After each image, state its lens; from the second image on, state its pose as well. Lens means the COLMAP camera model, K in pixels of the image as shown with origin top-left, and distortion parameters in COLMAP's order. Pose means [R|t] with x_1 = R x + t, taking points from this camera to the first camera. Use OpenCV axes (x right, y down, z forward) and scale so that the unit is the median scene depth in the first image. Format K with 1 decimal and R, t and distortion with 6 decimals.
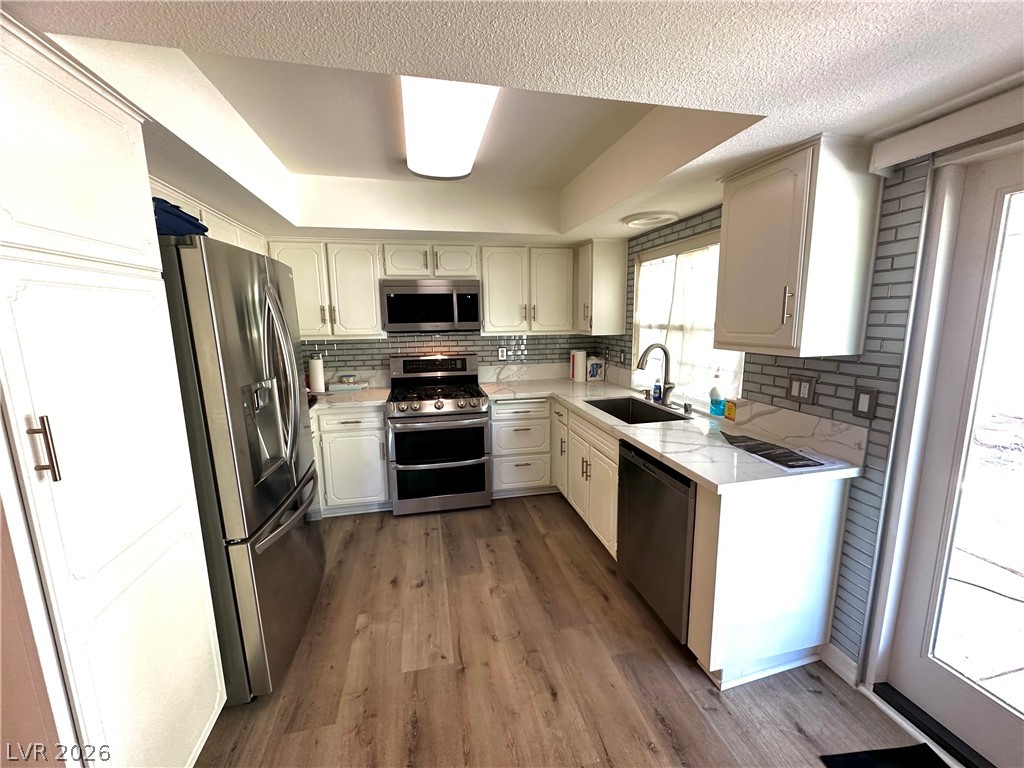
lens RADIAL K [[403.3, 0, 511.8], [0, 403.3, 383.0], [0, 0, 1]] dist [0.001566, -0.000718]
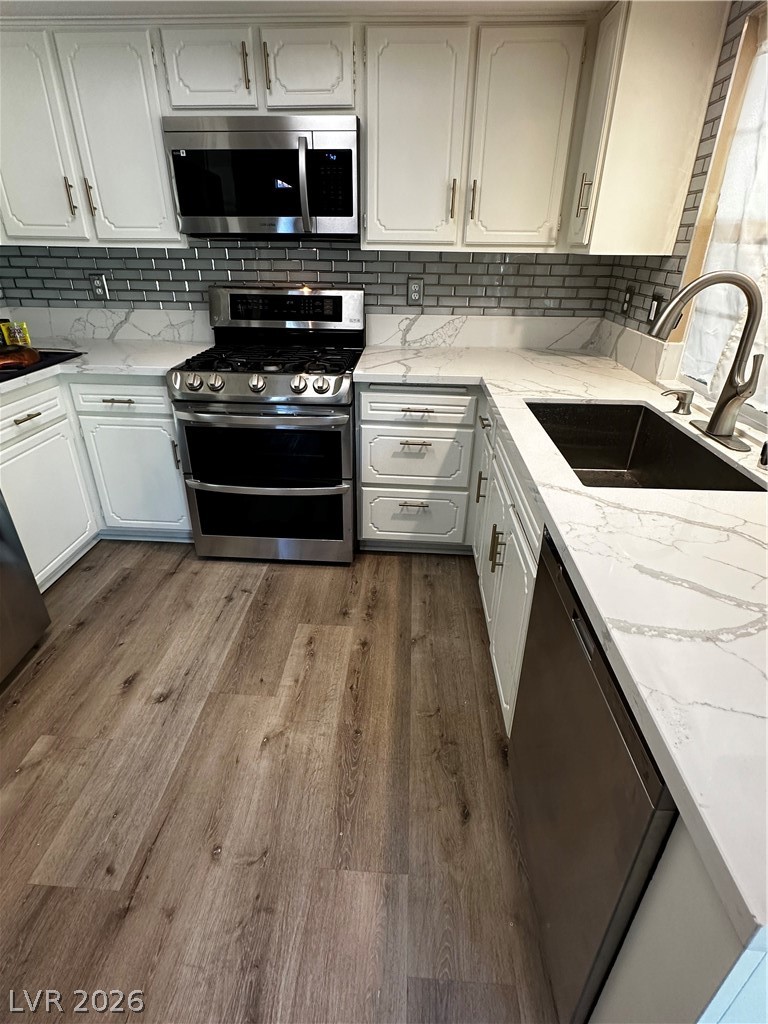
lens RADIAL K [[516.0, 0, 380.8], [0, 516.0, 507.7], [0, 0, 1]] dist [-0.001939, -0.000151]
pose [[0.961791, 0.144984, -0.232243, 0.194505], [-0.066517, 0.946601, 0.315470, -0.021393], [0.265580, -0.287968, 0.920077, 0.423999]]
